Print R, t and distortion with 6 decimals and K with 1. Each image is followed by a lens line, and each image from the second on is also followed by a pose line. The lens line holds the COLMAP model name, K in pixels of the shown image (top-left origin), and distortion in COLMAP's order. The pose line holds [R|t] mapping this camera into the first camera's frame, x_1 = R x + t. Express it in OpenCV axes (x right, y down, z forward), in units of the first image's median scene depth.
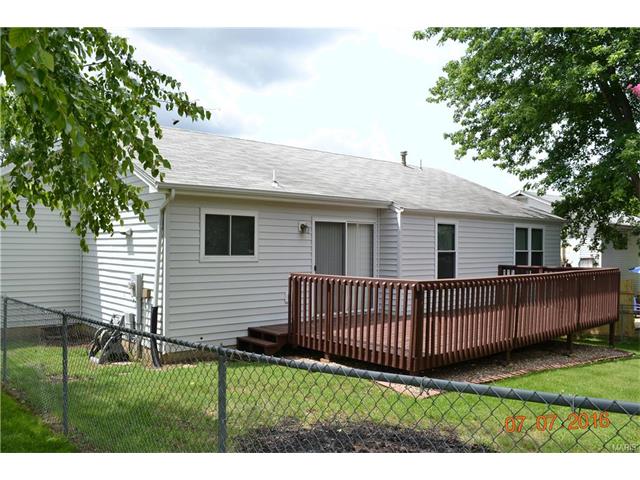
lens RADIAL K [[543.5, 0, 292.4], [0, 543.5, 239.9], [0, 0, 1]] dist [-0.072417, 0.006784]
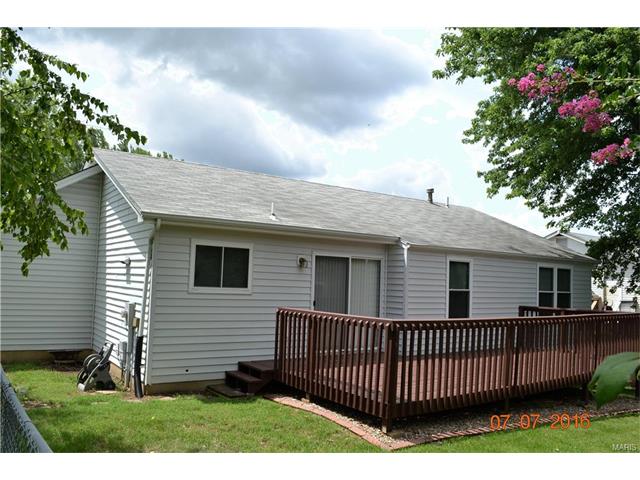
lens RADIAL K [[507.3, 0, 320.0], [0, 507.3, 240.0], [0, 0, 1]] dist [-0.073978, 0.007445]
pose [[0.994955, 0.019955, -0.098314, 0.143153], [-0.026766, 0.997295, -0.068456, 0.000693], [0.096682, 0.070742, 0.992798, 0.087930]]
